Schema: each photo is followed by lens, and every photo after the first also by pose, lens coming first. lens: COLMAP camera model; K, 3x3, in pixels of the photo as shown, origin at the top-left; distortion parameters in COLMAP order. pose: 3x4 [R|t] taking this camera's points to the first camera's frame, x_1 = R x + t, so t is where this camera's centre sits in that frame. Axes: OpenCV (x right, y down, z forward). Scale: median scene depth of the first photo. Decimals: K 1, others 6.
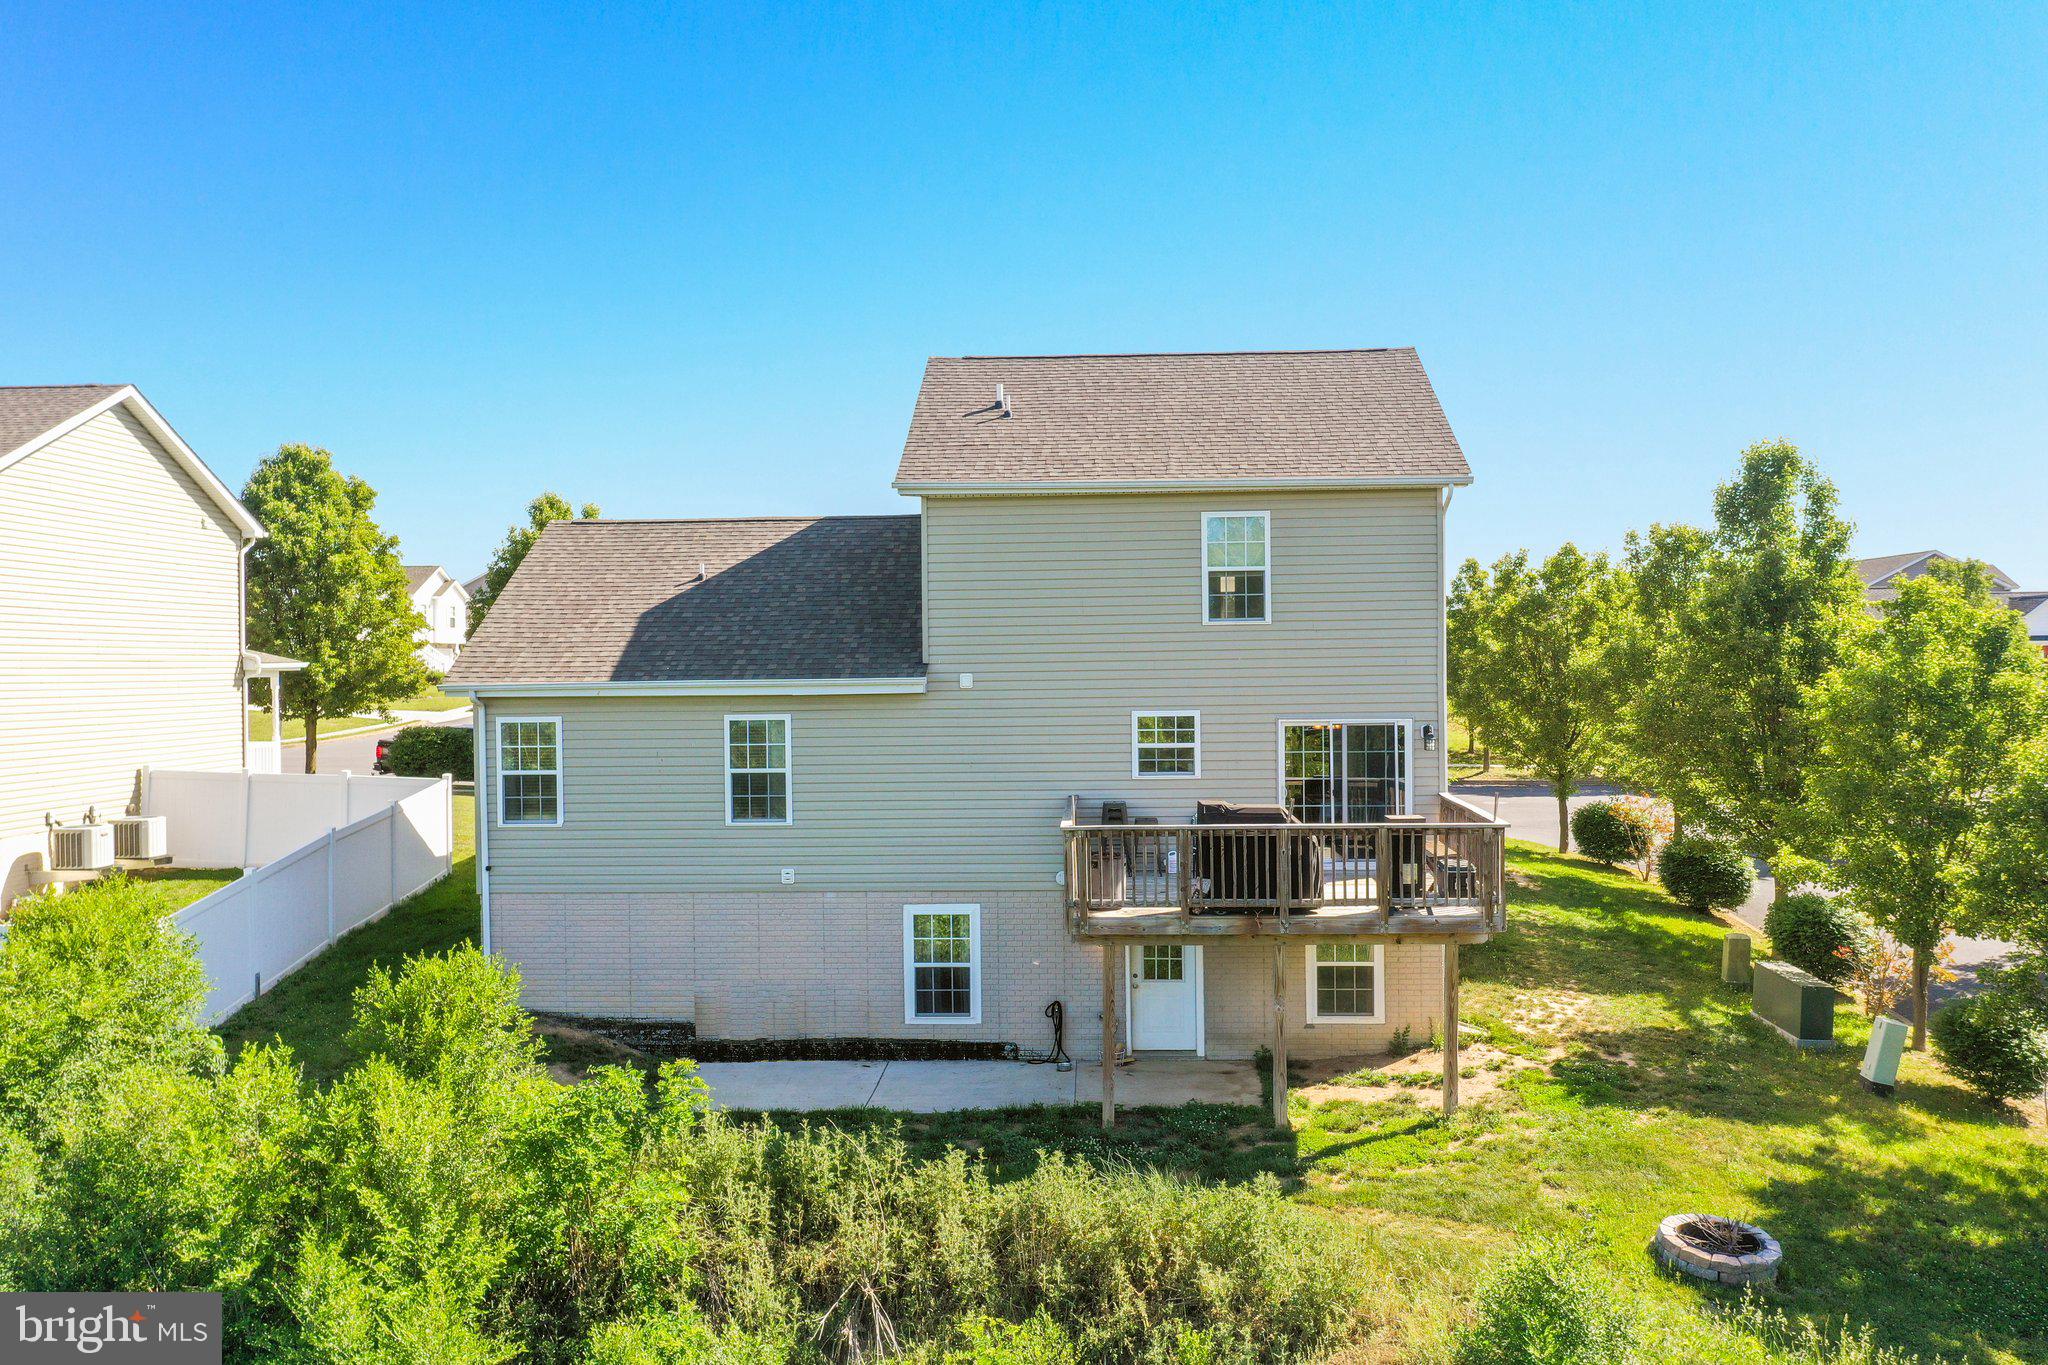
lens RADIAL K [[1632.9, 0, 1024.0], [0, 1632.9, 682.5], [0, 0, 1]] dist [-0.010919, -0.002884]
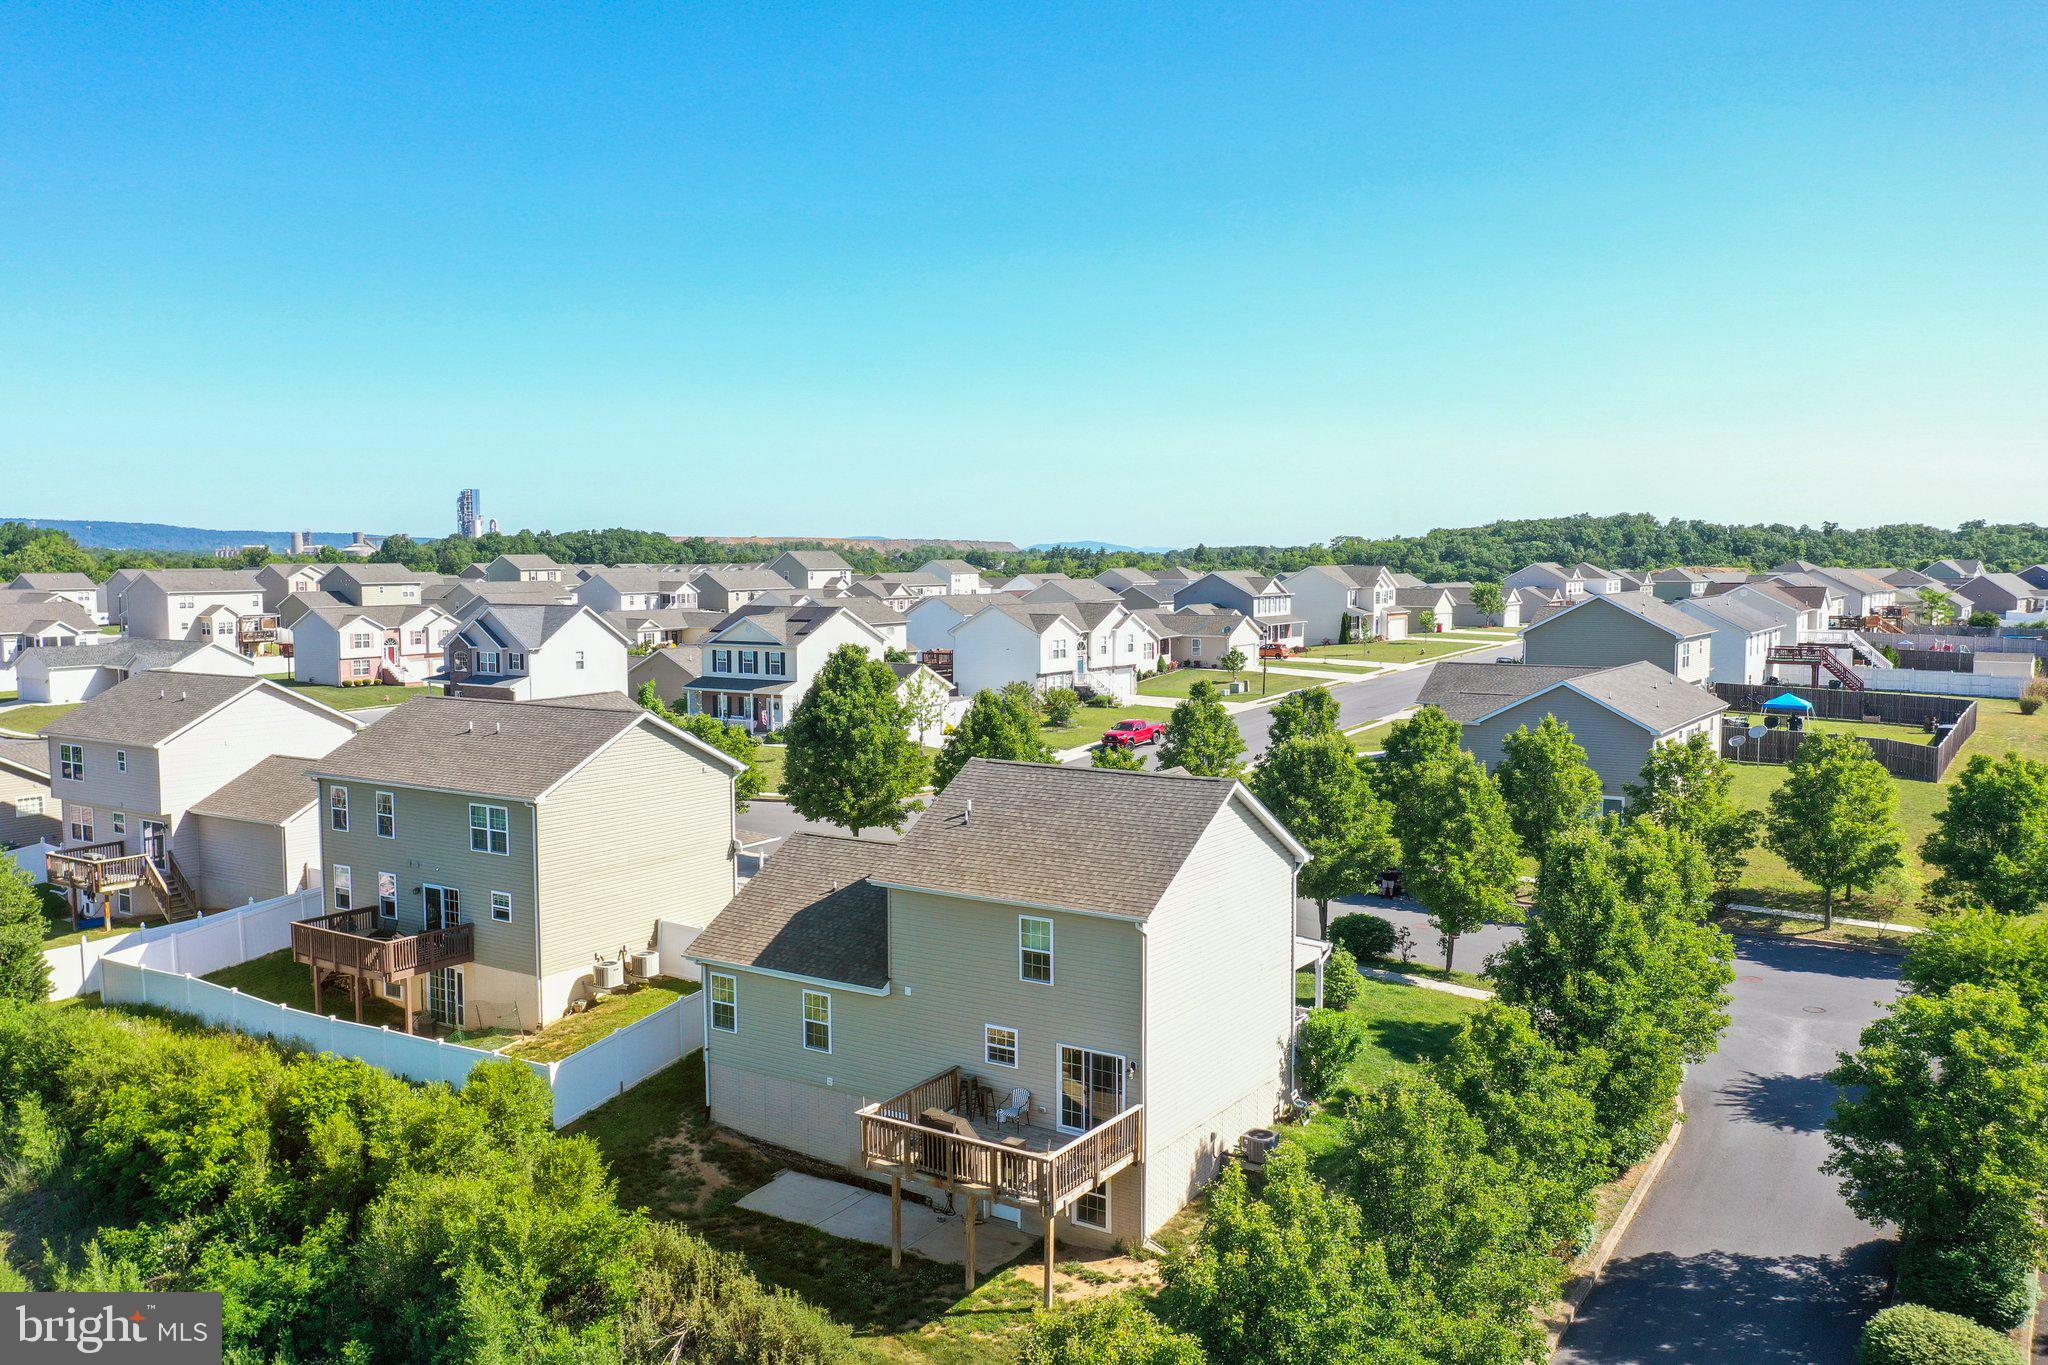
lens RADIAL K [[1618.6, 0, 1024.0], [0, 1618.6, 682.5], [0, 0, 1]] dist [-0.004842, -0.001268]
pose [[0.858175, 0.044690, -0.511408, 0.943504], [-0.008078, 0.997256, 0.073591, -0.459733], [0.513293, -0.059023, 0.856181, -0.405914]]
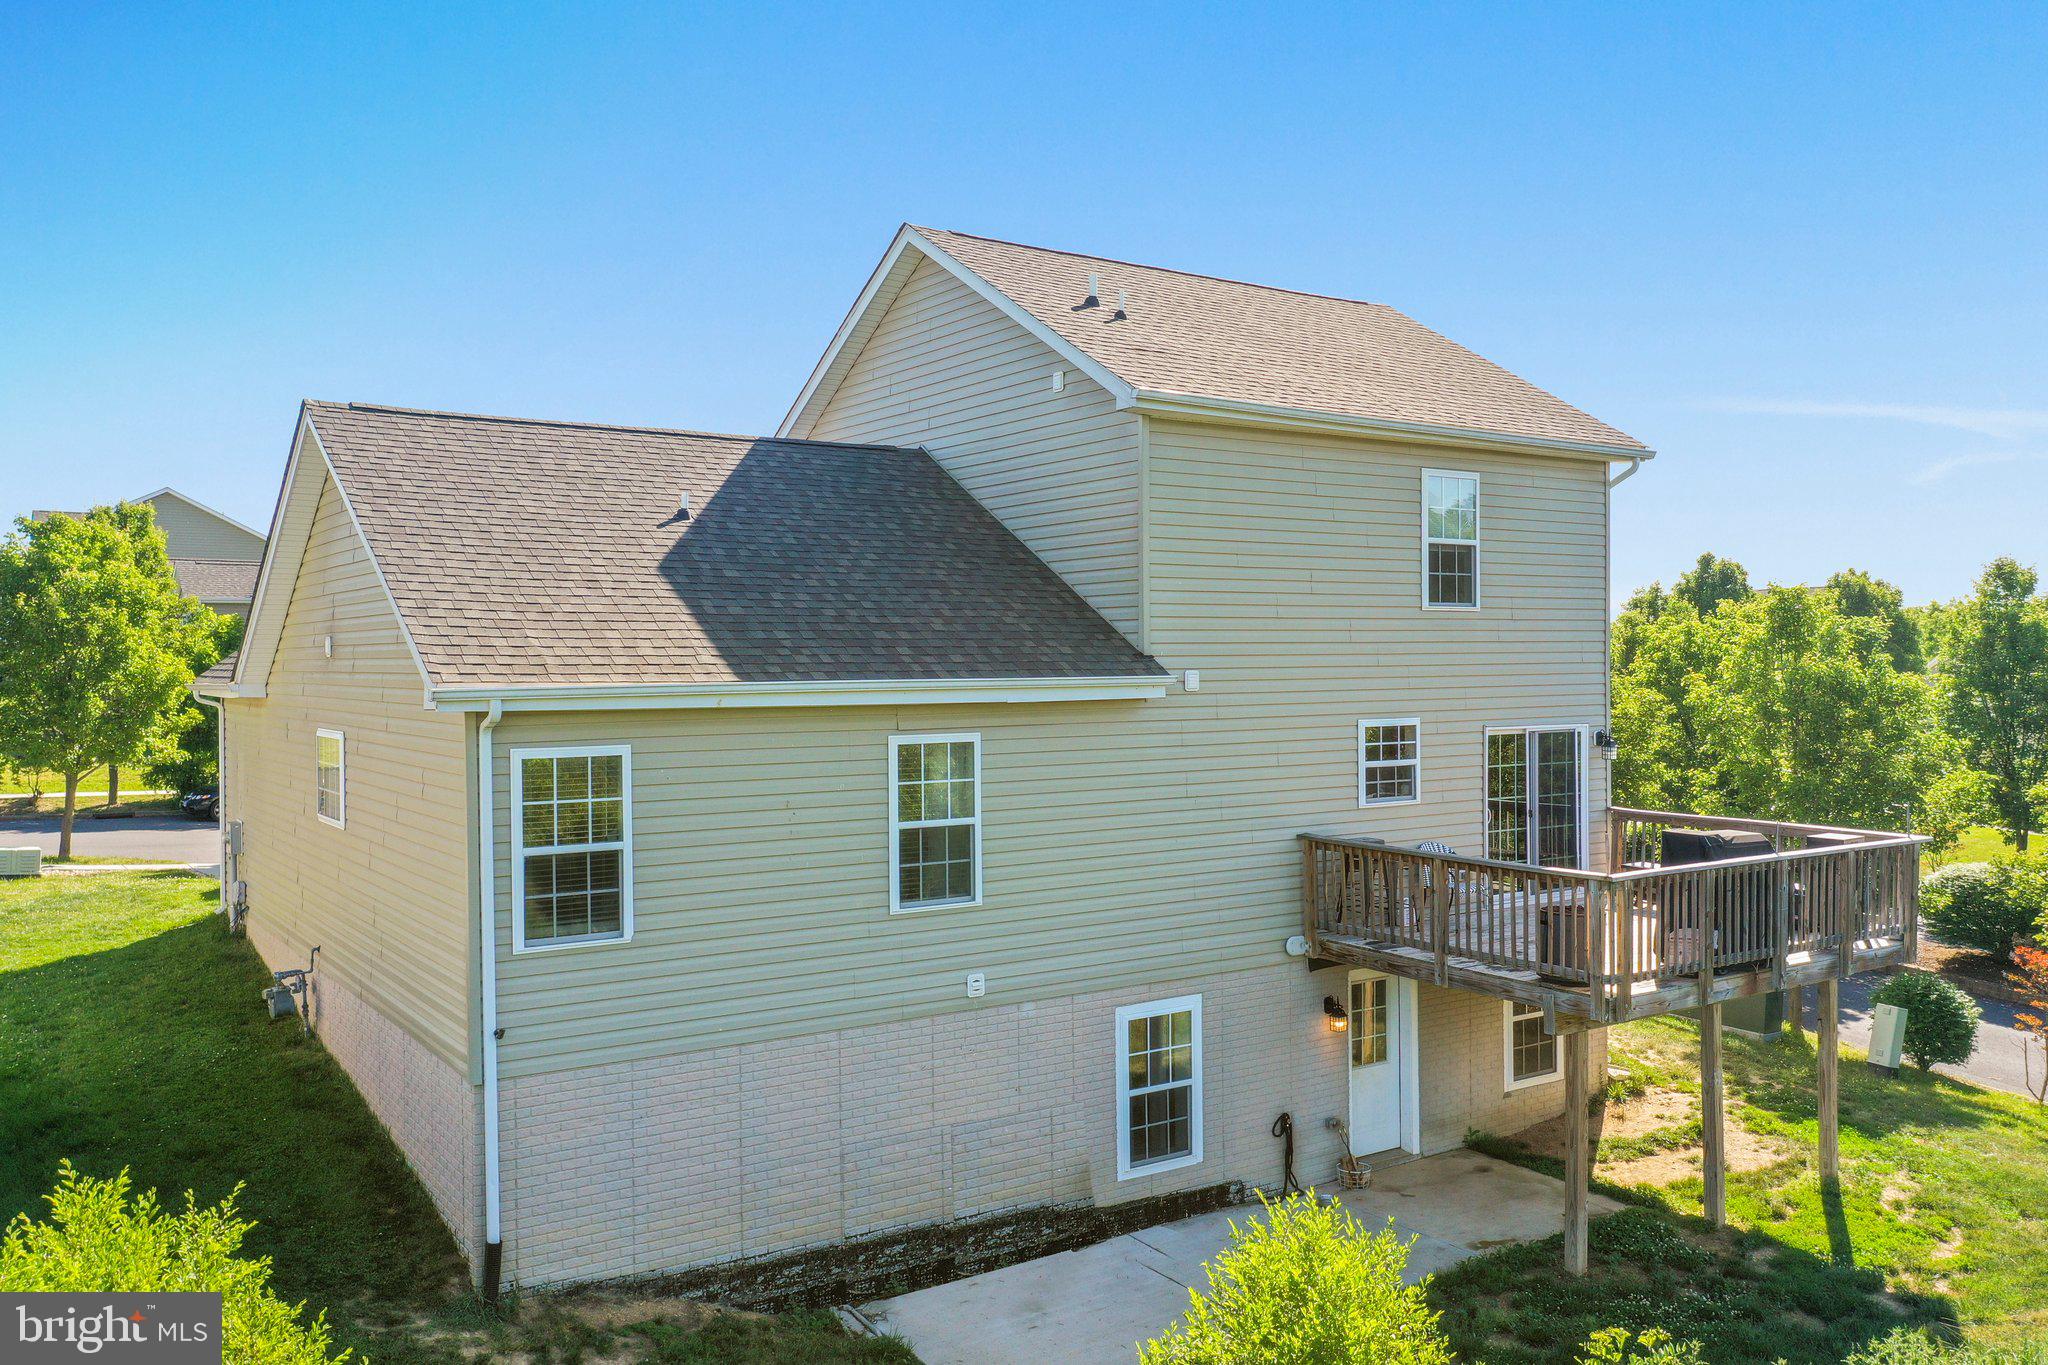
lens RADIAL K [[1635.8, 0, 1024.0], [0, 1635.8, 682.5], [0, 0, 1]] dist [0.001964, 0.000555]
pose [[0.797051, -0.000766, 0.603911, -0.519816], [0.005001, 0.999973, -0.005332, 0.003278], [-0.603891, 0.007270, 0.797034, 0.476594]]
